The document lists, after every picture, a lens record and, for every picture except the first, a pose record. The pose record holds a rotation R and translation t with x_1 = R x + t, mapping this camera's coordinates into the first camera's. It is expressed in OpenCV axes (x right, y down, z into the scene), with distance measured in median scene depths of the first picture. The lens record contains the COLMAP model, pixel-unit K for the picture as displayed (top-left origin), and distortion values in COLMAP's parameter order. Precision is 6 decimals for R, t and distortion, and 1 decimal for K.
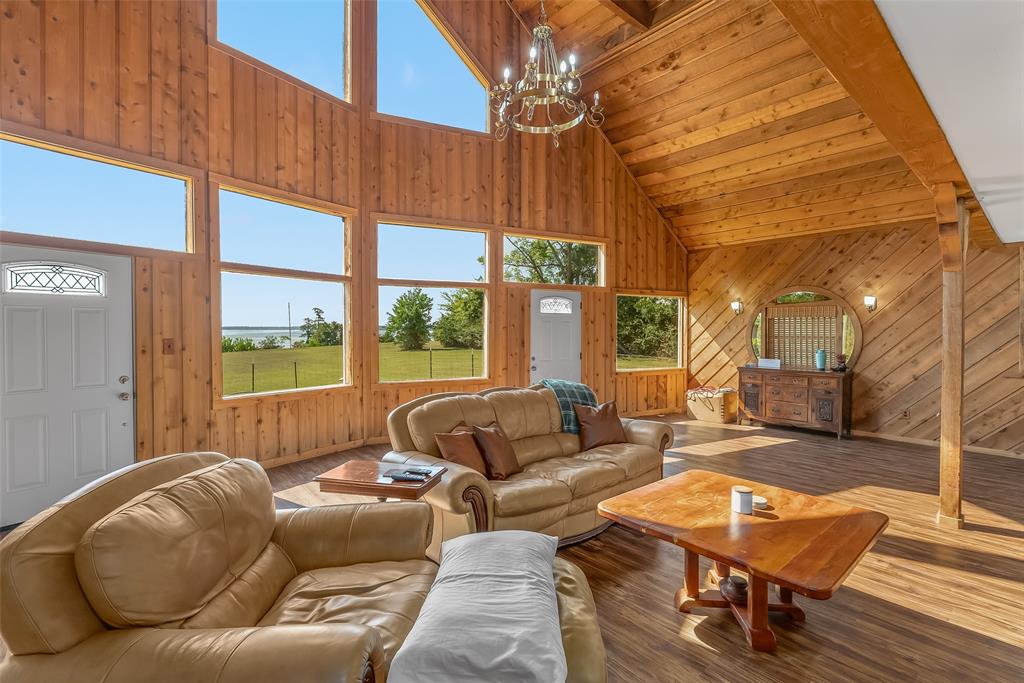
lens RADIAL K [[463.2, 0, 510.3], [0, 463.2, 334.8], [0, 0, 1]] dist [-0.000693, 0.001204]
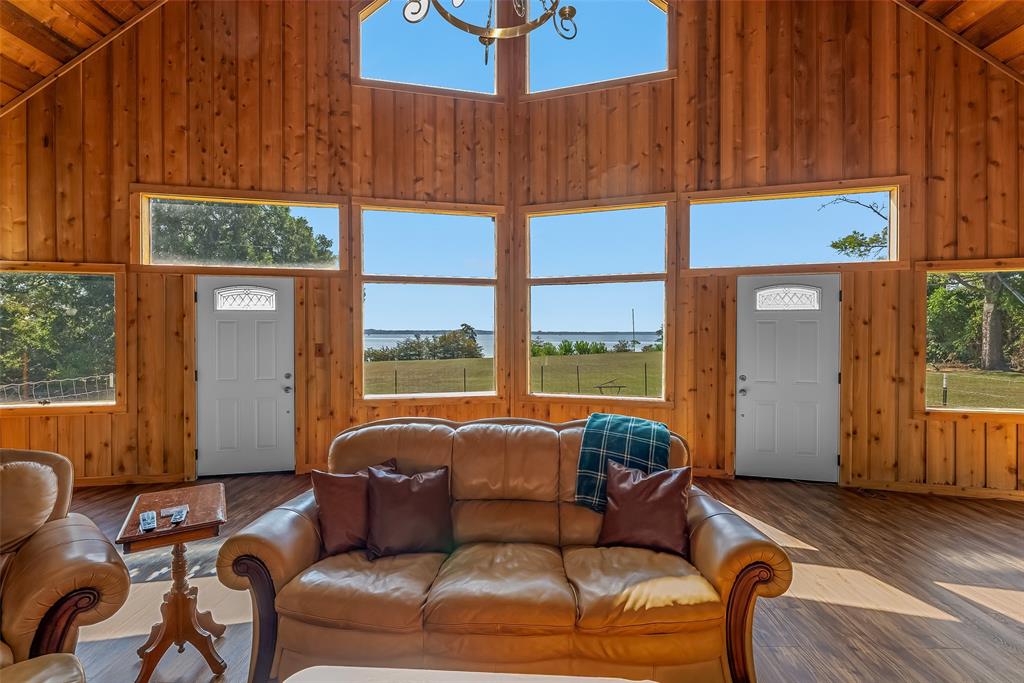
lens RADIAL K [[463.2, 0, 509.8], [0, 463.2, 339.0], [0, 0, 1]] dist [-0.000693, 0.001204]
pose [[0.740212, 0.004644, -0.672357, 0.325129], [-0.005293, 0.999985, 0.001080, -0.006136], [0.672352, 0.002759, 0.740226, 0.344166]]
